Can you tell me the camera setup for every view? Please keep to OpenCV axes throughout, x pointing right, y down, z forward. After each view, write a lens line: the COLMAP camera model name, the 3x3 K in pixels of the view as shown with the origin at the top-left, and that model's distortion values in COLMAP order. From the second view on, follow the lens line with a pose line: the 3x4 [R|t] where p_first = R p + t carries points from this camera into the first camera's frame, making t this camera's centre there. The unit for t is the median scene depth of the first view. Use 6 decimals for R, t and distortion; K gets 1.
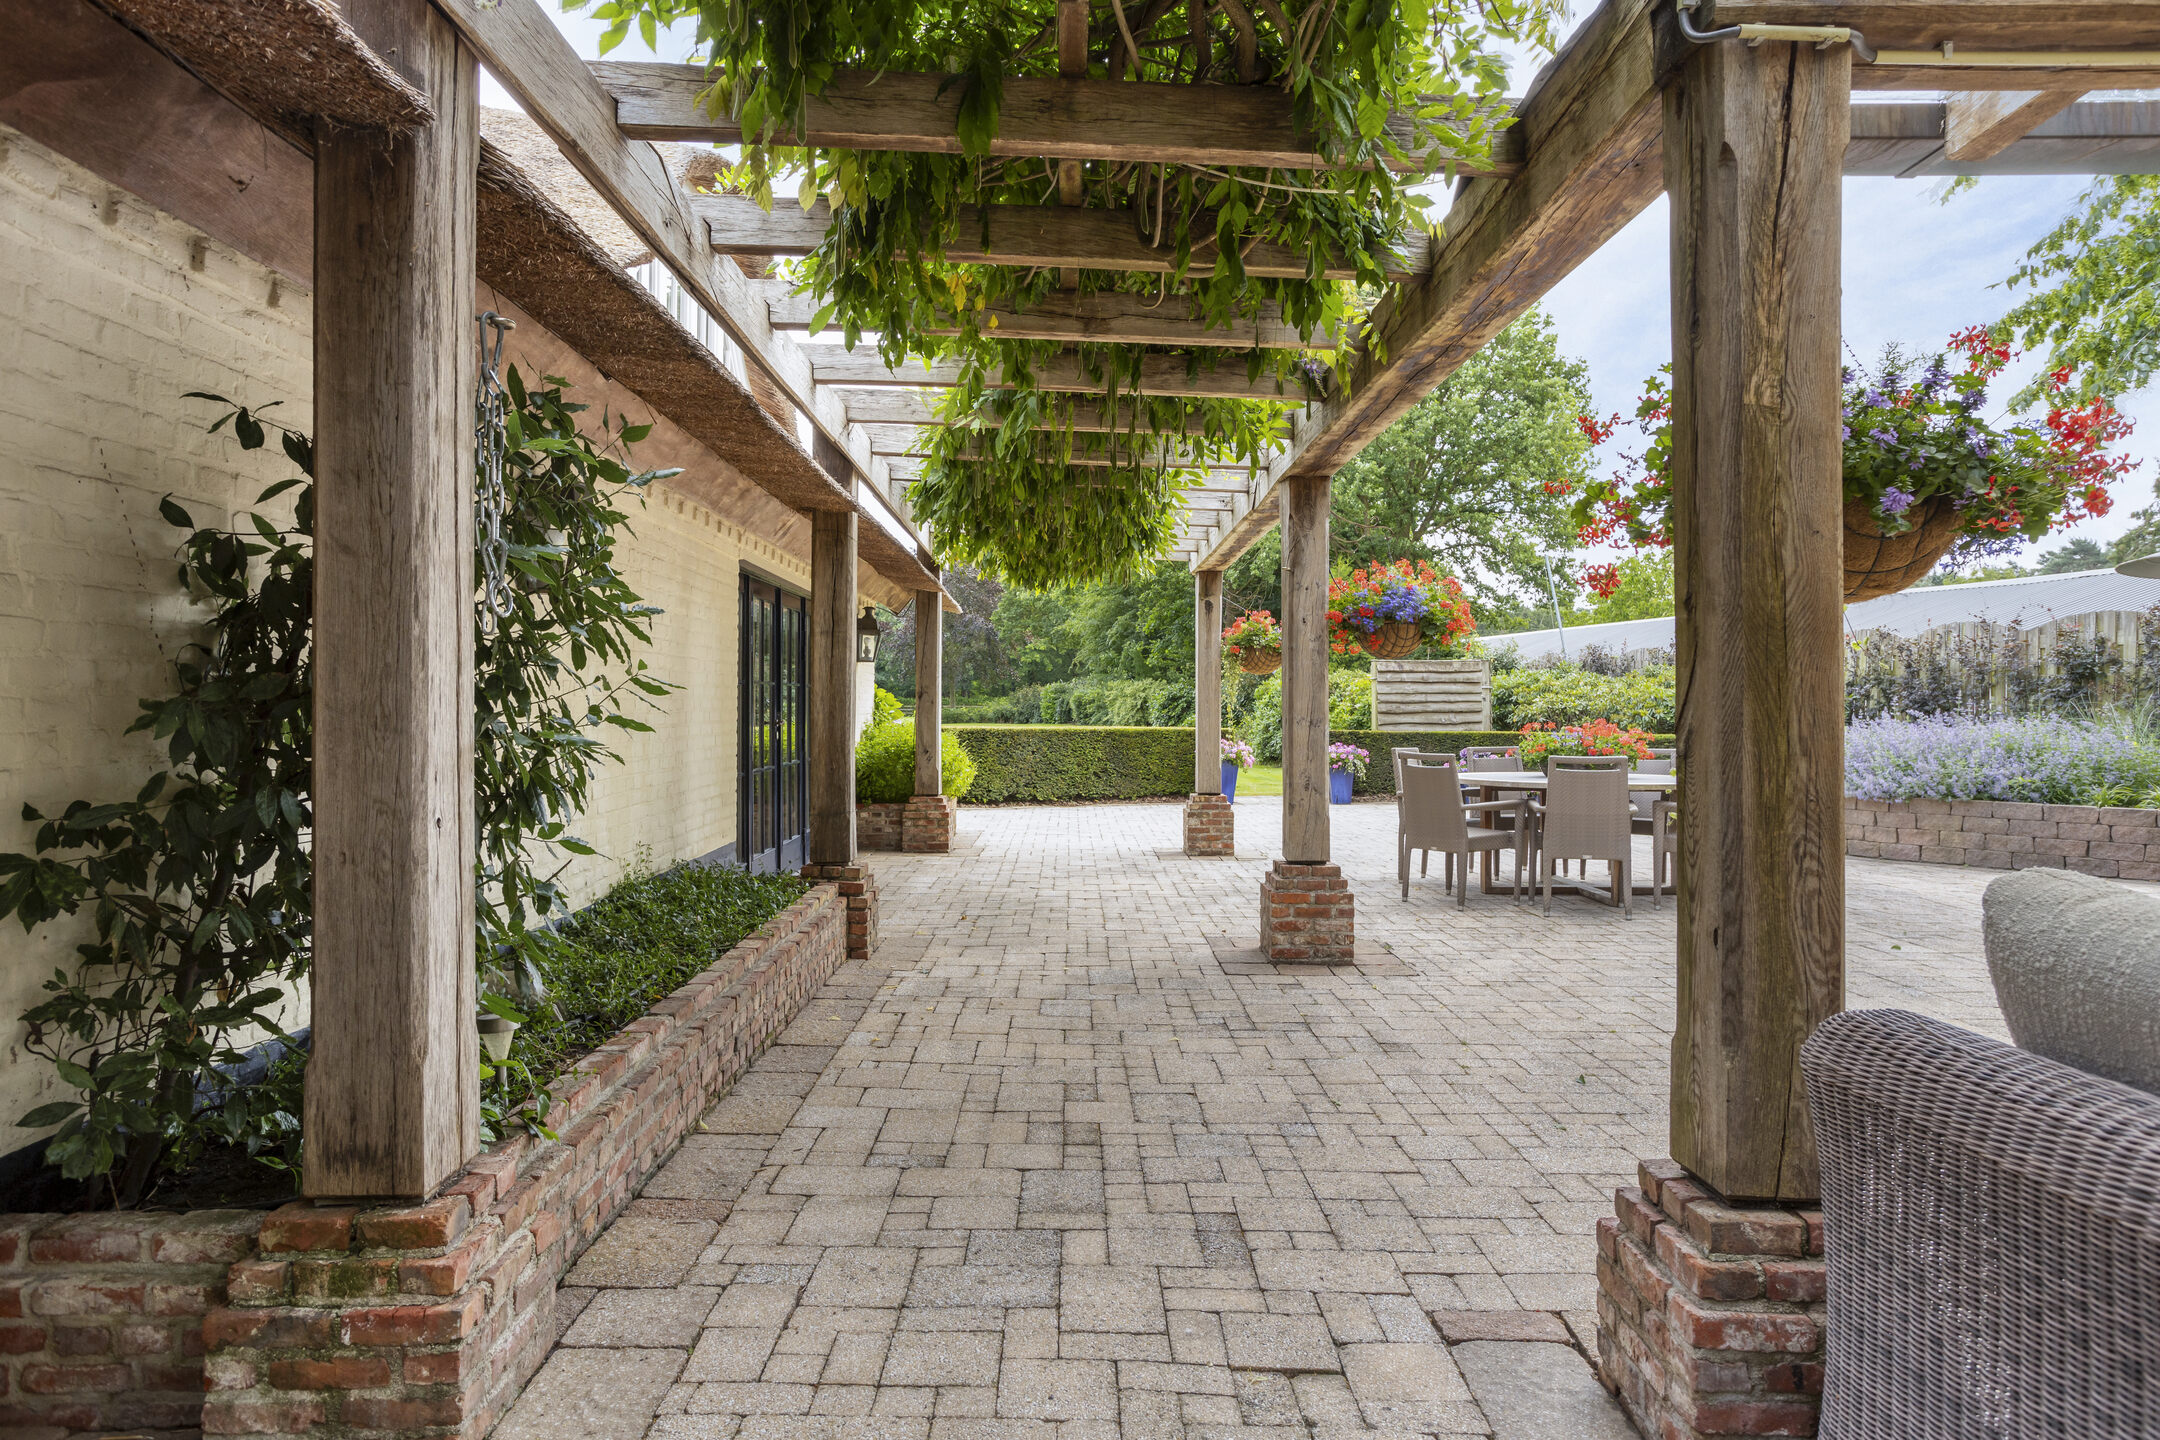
lens RADIAL K [[1378.7, 0, 1089.4], [0, 1378.7, 724.1], [0, 0, 1]] dist [0.055084, 0.006991]
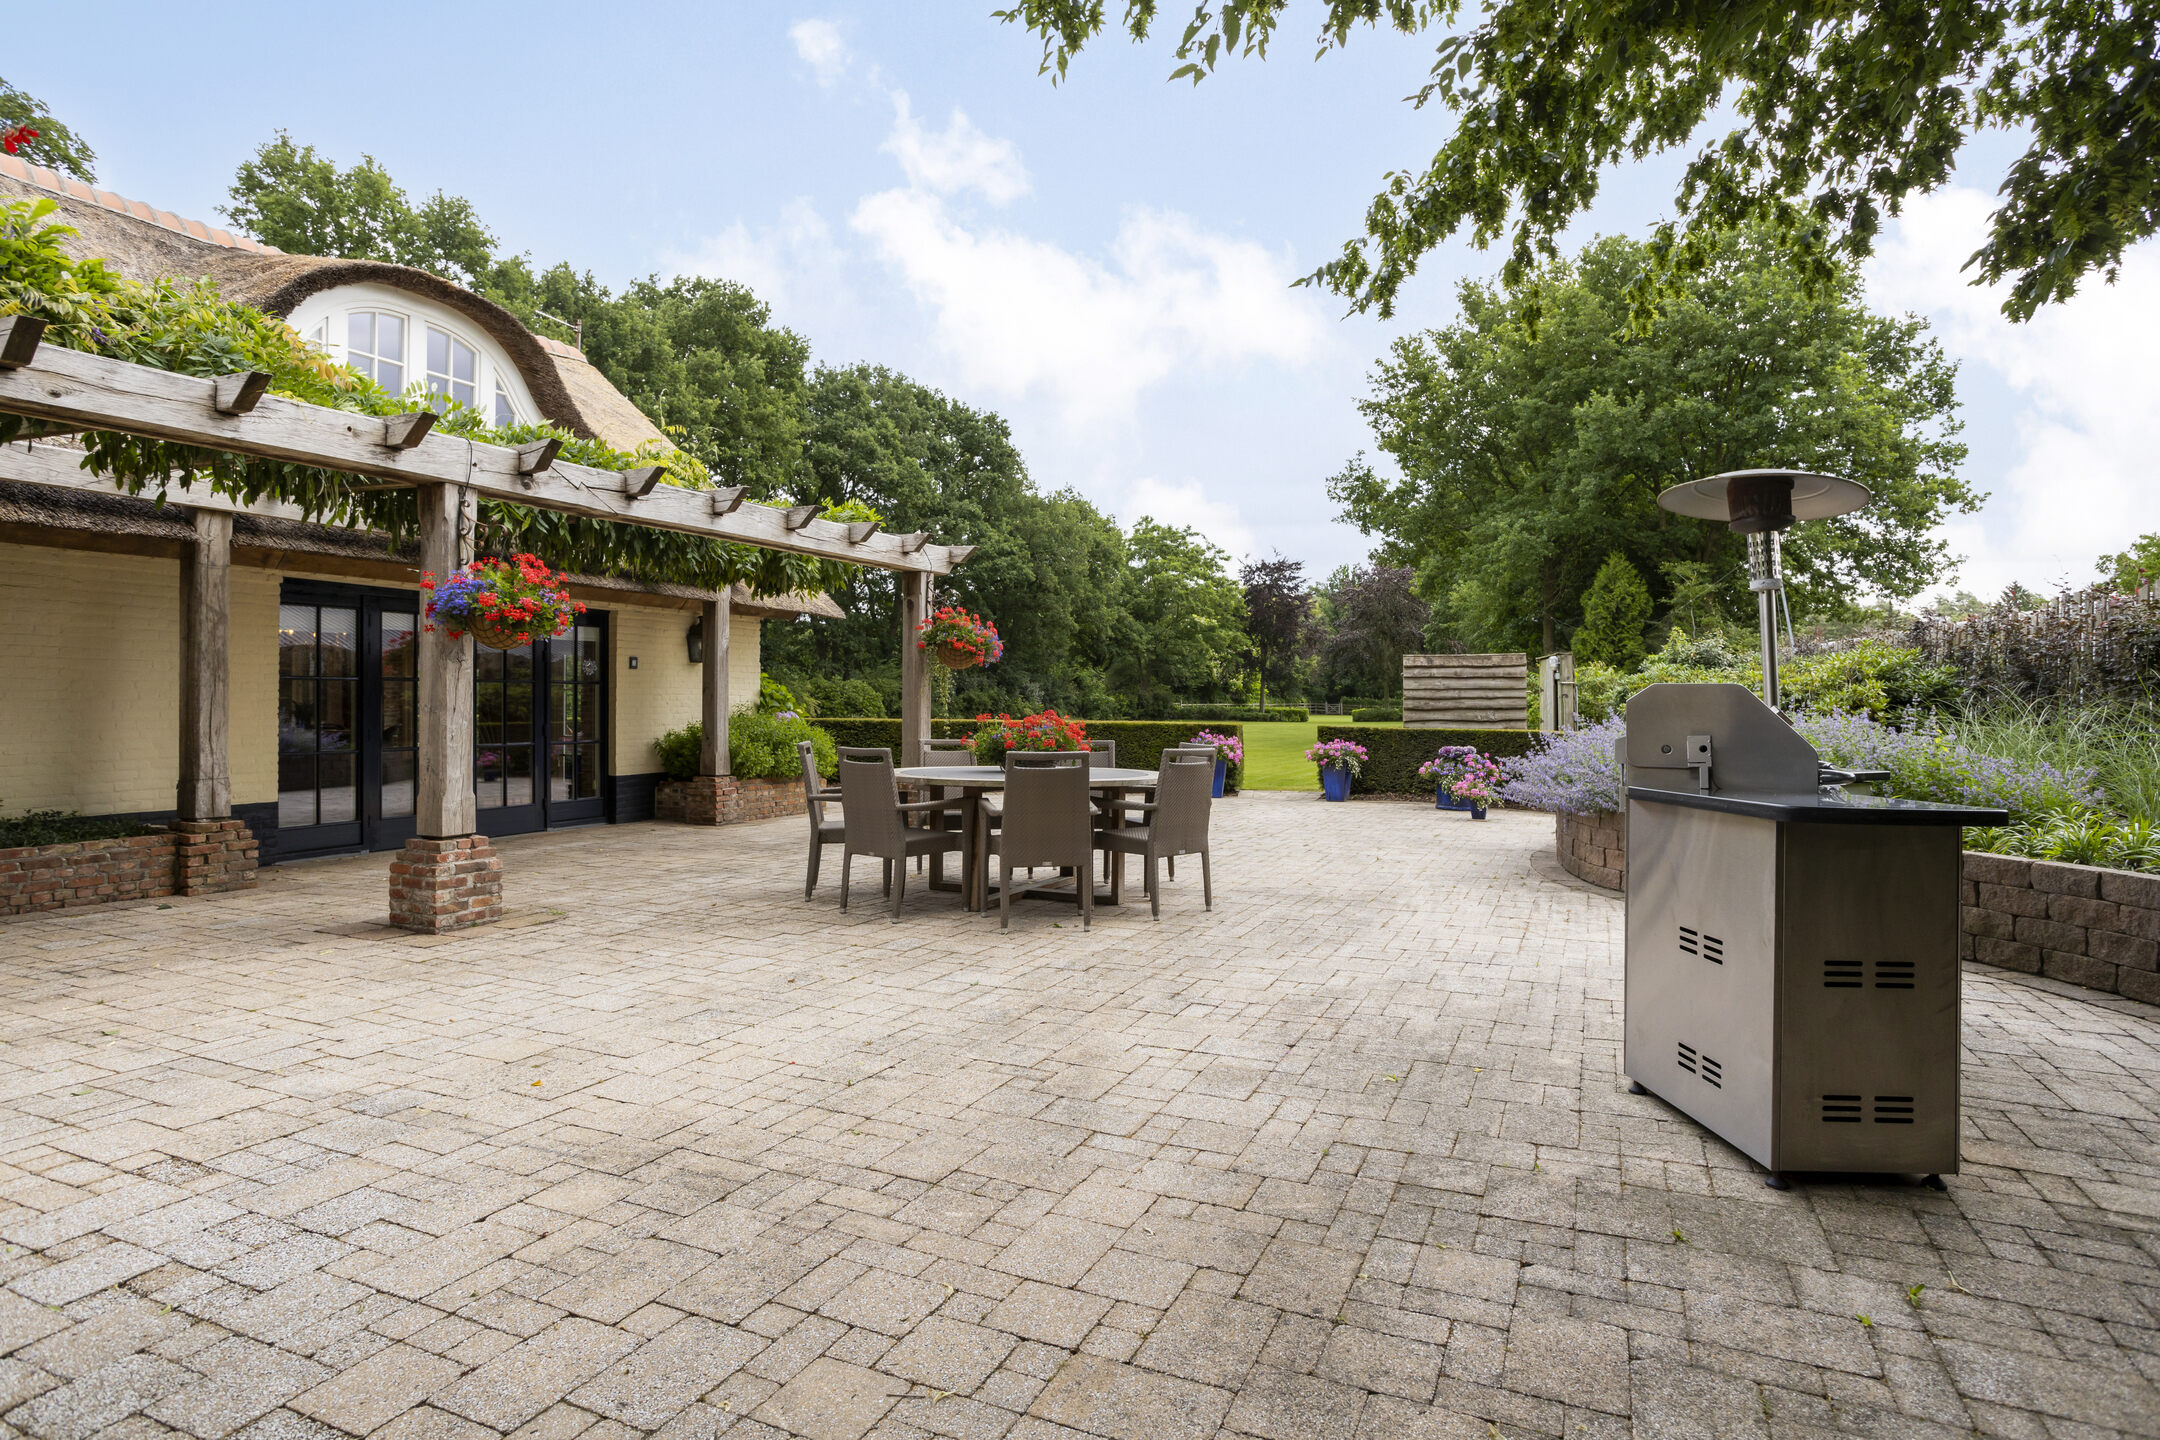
lens RADIAL K [[1166.0, 0, 1061.4], [0, 1166.0, 719.1], [0, 0, 1]] dist [0.002539, 0.000428]
pose [[0.893169, 0.010108, -0.449608, 0.357983], [-0.011194, 0.999937, 0.000243, 0.000988], [0.449582, 0.004816, 0.893226, 0.167743]]
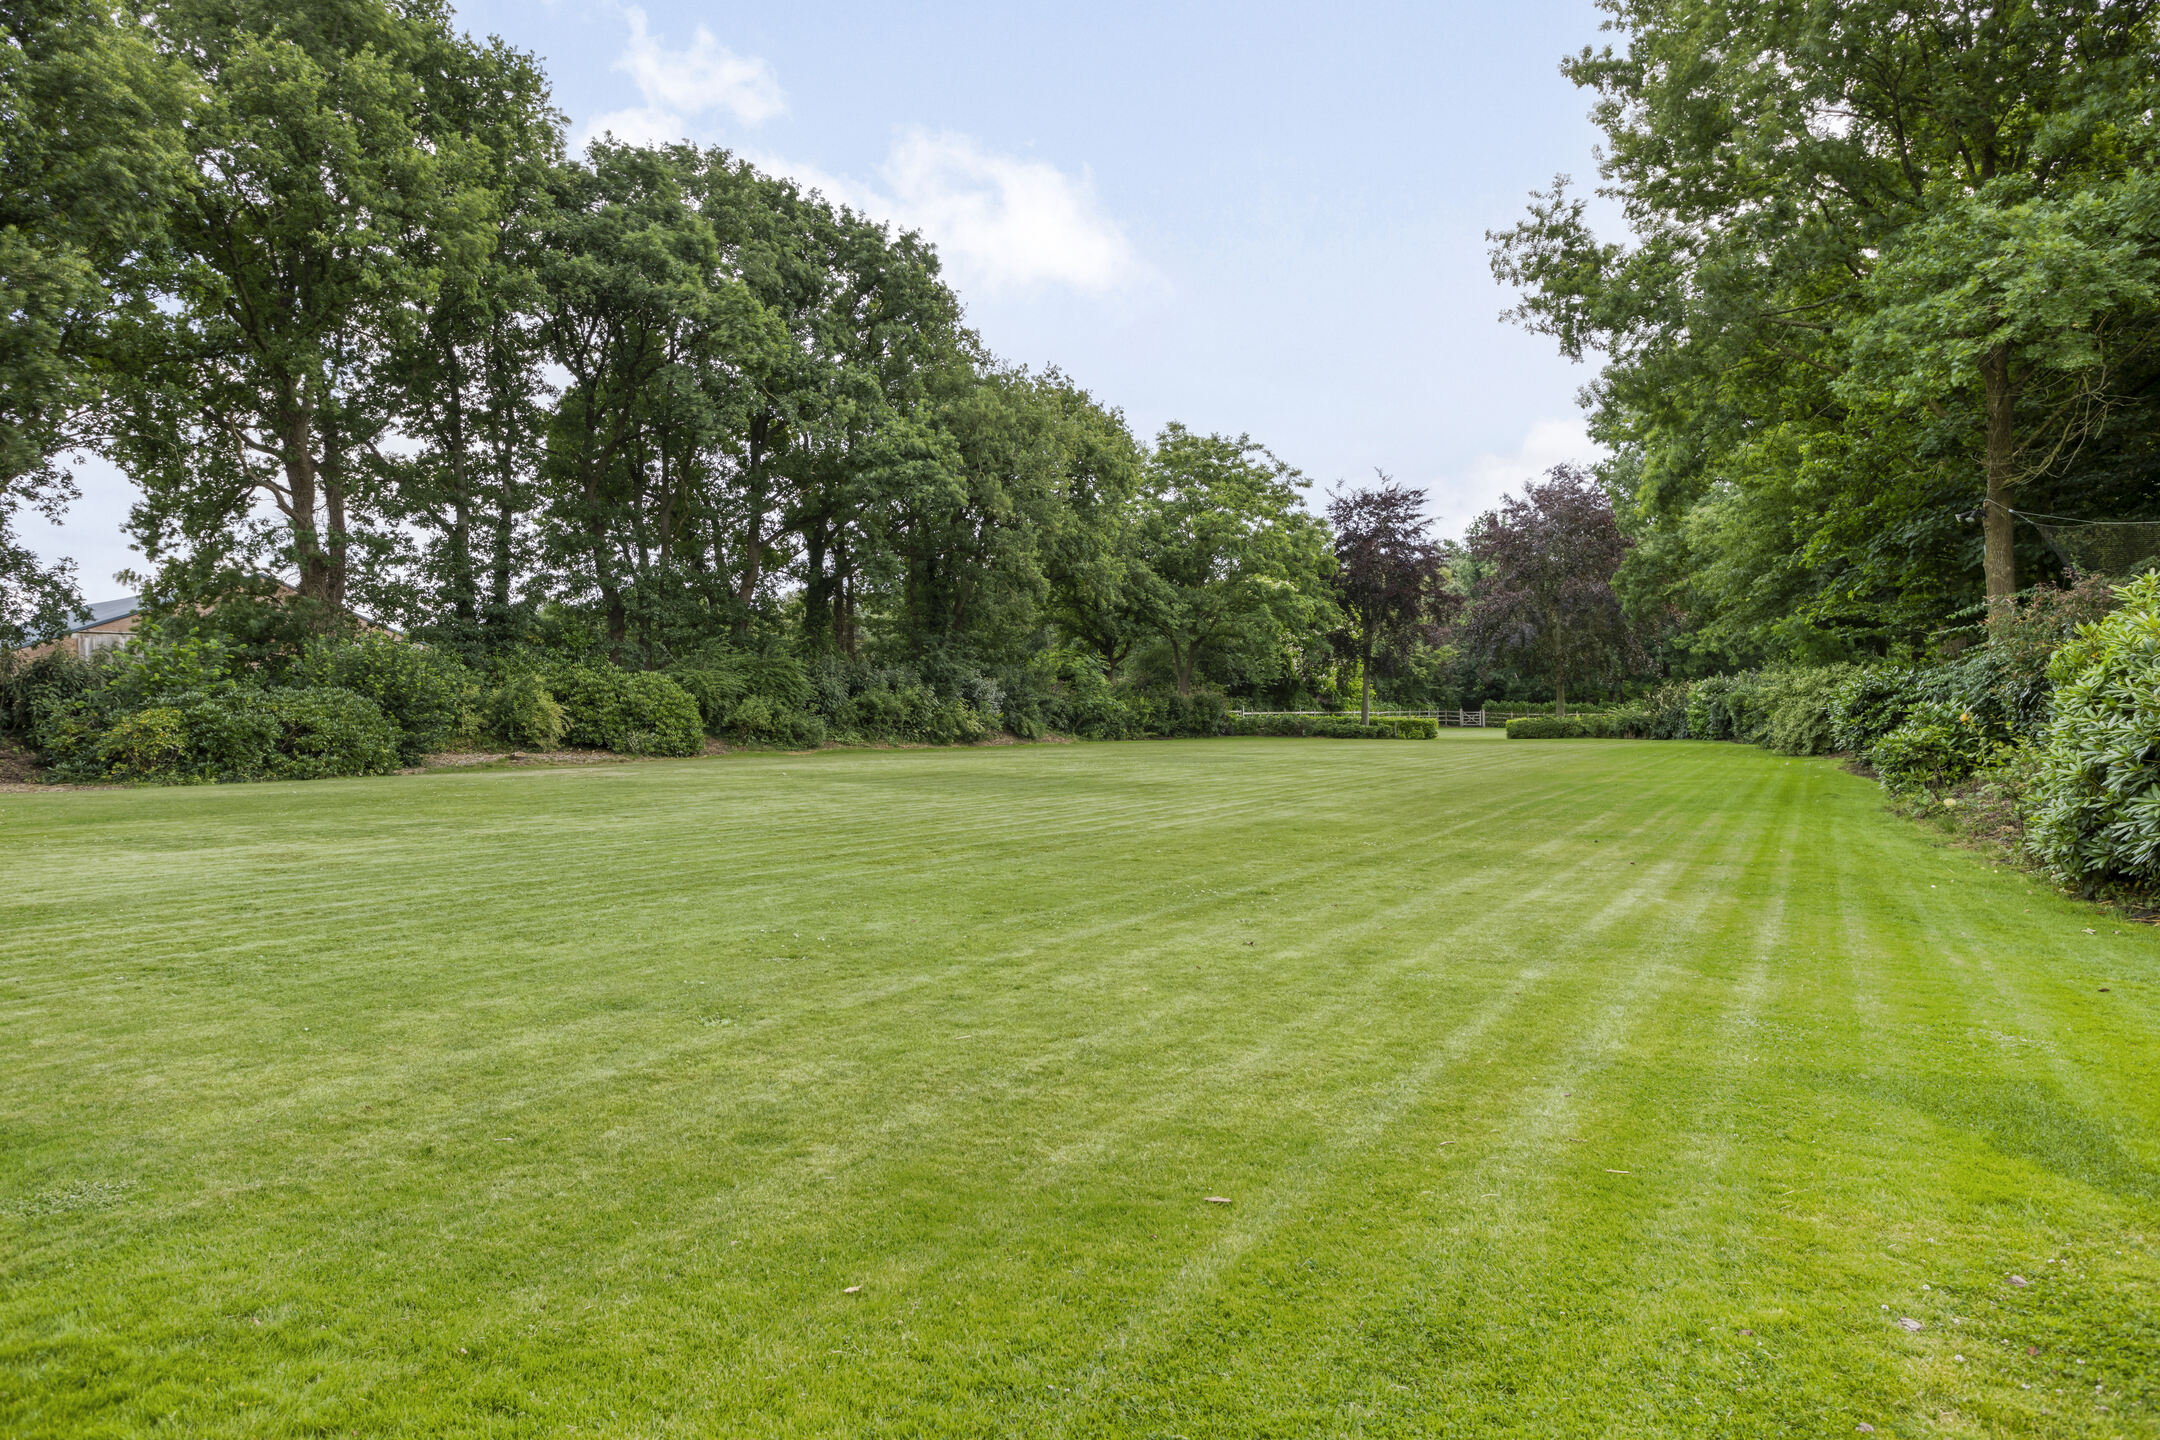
lens RADIAL K [[1419.4, 0, 1088.1], [0, 1419.4, 702.2], [0, 0, 1]] dist [0.042918, 0.000882]
pose [[0.880709, -0.003316, -0.473647, 0.132691], [-0.007424, 0.999756, -0.020804, -0.007848], [0.473600, 0.021839, 0.880469, 0.963907]]
